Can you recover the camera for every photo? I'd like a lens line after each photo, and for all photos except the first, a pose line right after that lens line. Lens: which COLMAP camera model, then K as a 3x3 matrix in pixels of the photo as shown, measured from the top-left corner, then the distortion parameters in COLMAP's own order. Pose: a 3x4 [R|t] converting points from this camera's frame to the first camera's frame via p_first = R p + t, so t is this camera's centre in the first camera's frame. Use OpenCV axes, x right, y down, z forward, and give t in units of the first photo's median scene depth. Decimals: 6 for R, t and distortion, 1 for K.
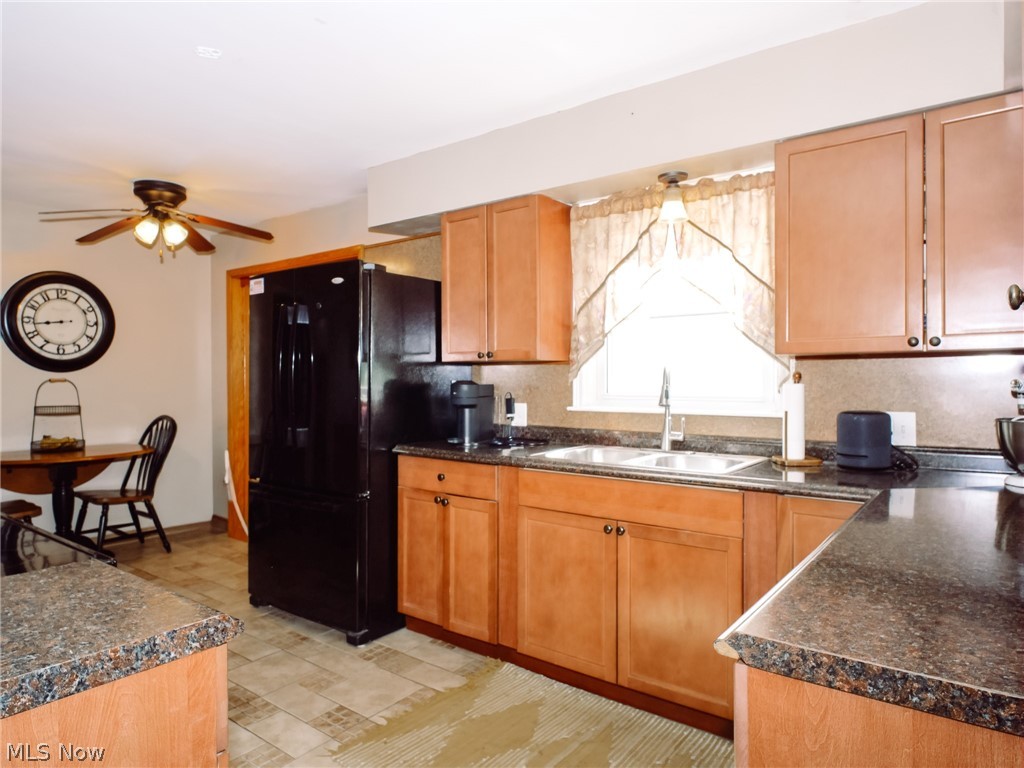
lens RADIAL K [[638.4, 0, 510.5], [0, 638.4, 390.3], [0, 0, 1]] dist [-0.002290, -0.011133]
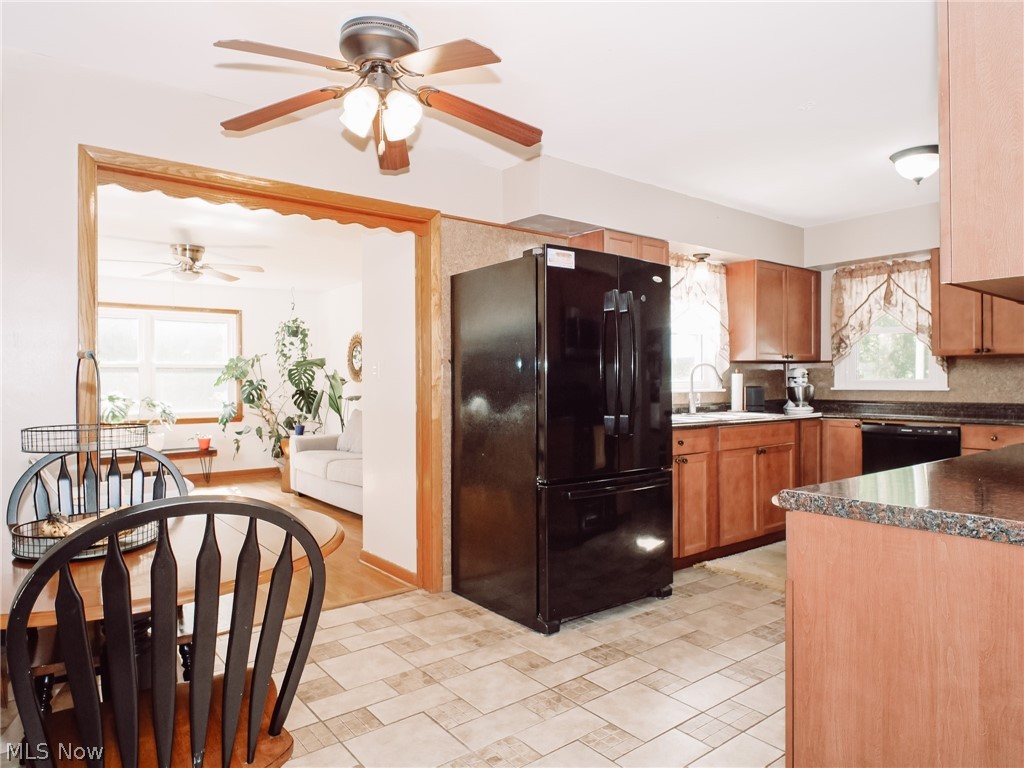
lens RADIAL K [[638.4, 0, 505.5], [0, 638.4, 381.8], [0, 0, 1]] dist [-0.002290, -0.011133]
pose [[0.264440, 0.001219, 0.964401, -1.535800], [0.017362, 0.999831, -0.006024, 0.011514], [-0.964246, 0.018337, 0.264375, 1.033516]]
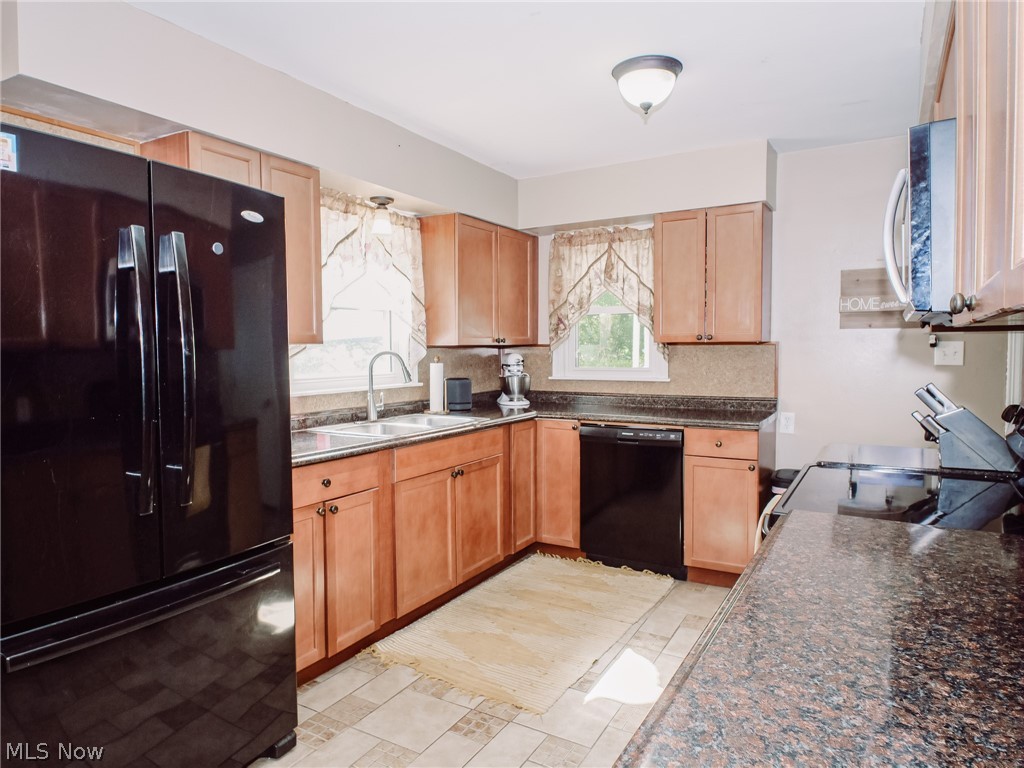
lens RADIAL K [[638.4, 0, 512.9], [0, 638.4, 380.8], [0, 0, 1]] dist [-0.002290, -0.011133]
pose [[-0.124690, -0.047021, 0.991081, -1.009237], [0.020479, 0.998542, 0.049951, -0.038114], [-0.991984, 0.026524, -0.123545, 0.885001]]
